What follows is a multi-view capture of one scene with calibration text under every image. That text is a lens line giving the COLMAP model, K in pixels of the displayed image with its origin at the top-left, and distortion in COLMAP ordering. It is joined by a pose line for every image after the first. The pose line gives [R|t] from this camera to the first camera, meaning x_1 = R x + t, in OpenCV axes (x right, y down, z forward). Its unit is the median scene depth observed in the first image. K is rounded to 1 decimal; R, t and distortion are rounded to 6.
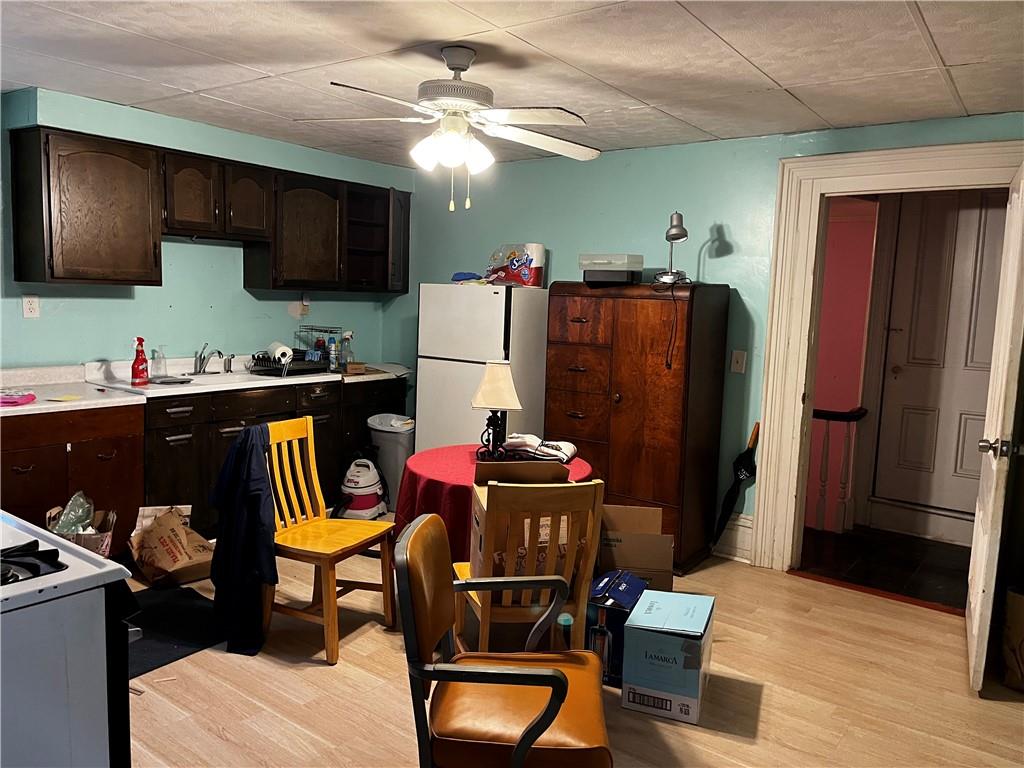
lens RADIAL K [[779.1, 0, 511.3], [0, 779.1, 385.5], [0, 0, 1]] dist [0.036094, -0.004937]
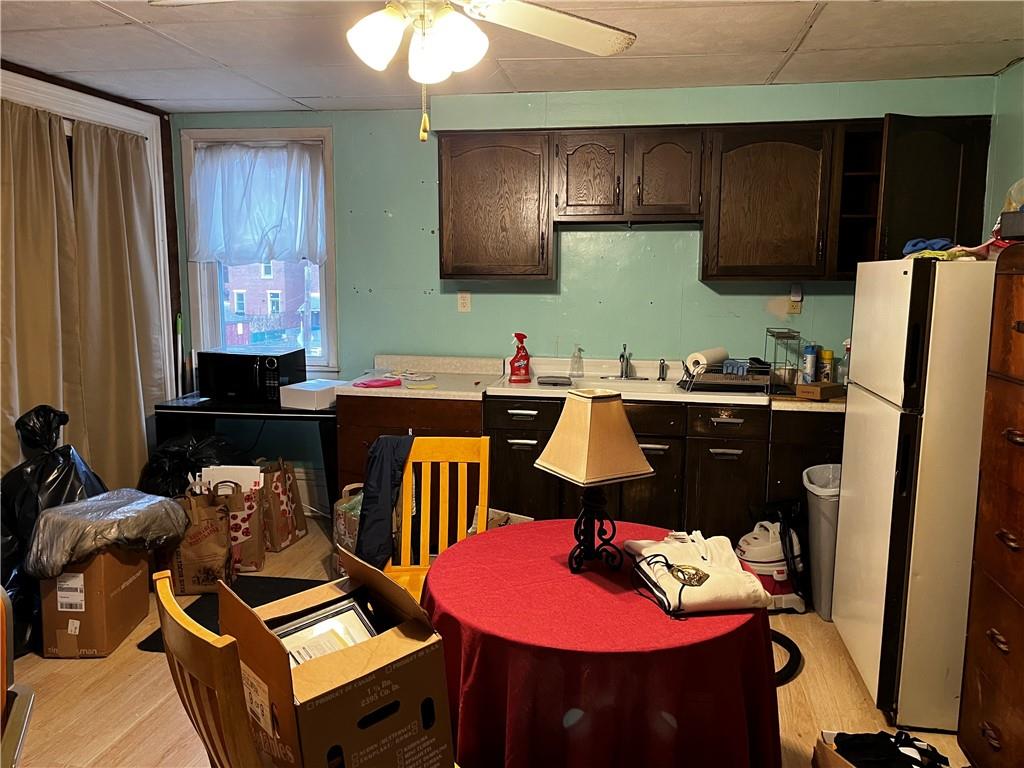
lens RADIAL K [[779.1, 0, 513.9], [0, 779.1, 379.2], [0, 0, 1]] dist [0.036094, -0.004937]
pose [[0.436050, 0.088204, -0.895589, 0.330765], [-0.098996, 0.993847, 0.049681, -0.044849], [0.894461, 0.066996, 0.442099, 0.497019]]
